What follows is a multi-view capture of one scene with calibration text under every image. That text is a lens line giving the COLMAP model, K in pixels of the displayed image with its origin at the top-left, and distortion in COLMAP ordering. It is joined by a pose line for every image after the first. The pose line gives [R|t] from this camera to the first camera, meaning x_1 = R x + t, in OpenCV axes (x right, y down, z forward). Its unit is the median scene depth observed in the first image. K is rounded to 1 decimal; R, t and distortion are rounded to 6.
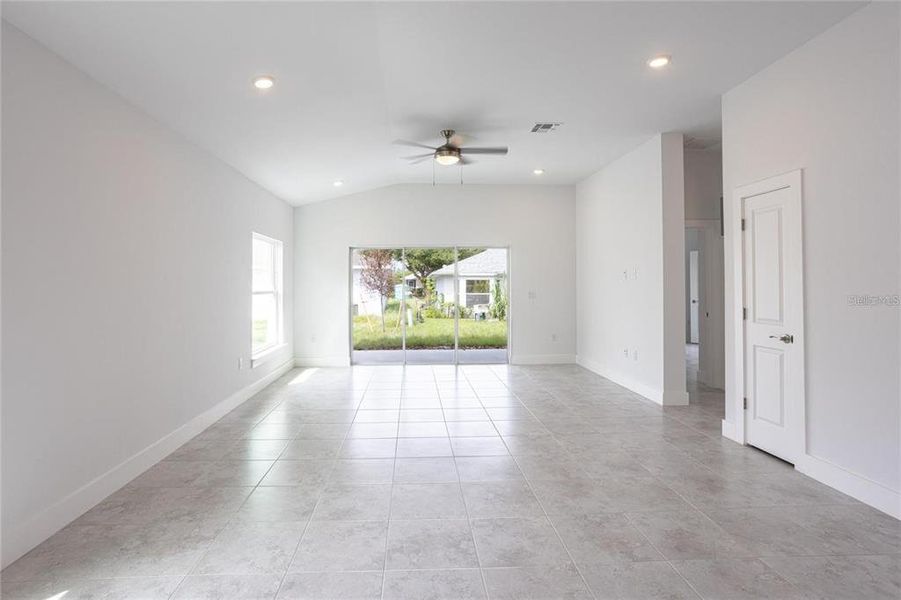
lens RADIAL K [[460.5, 0, 439.6], [0, 460.5, 295.5], [0, 0, 1]] dist [-0.050145, 0.029247]
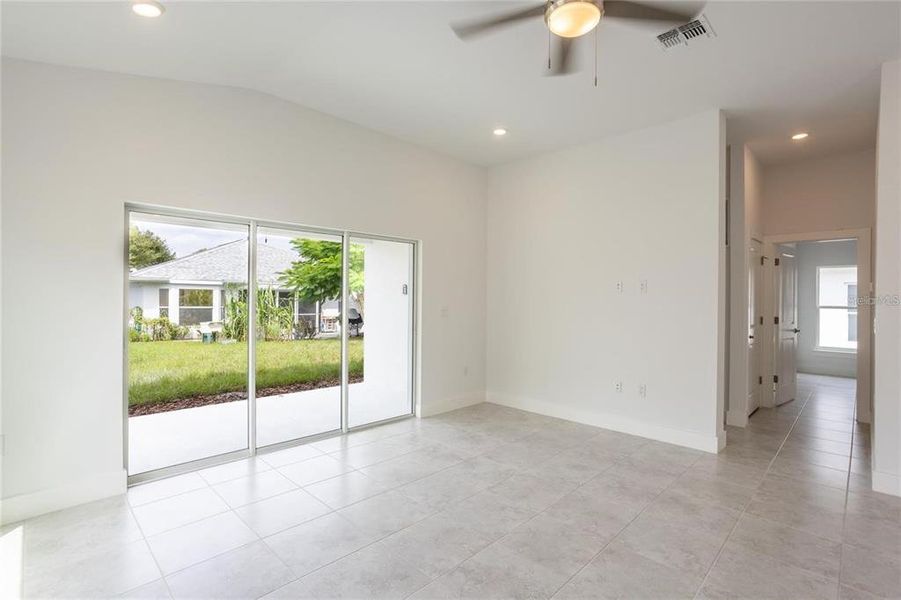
lens RADIAL K [[434.0, 0, 450.5], [0, 434.0, 300.0], [0, 0, 1]] dist [-0.057802, 0.023235]
pose [[0.743325, 0.009220, 0.668867, -0.080814], [0.002919, 0.999851, -0.017027, -0.002927], [-0.668924, 0.014609, 0.743187, 0.180767]]
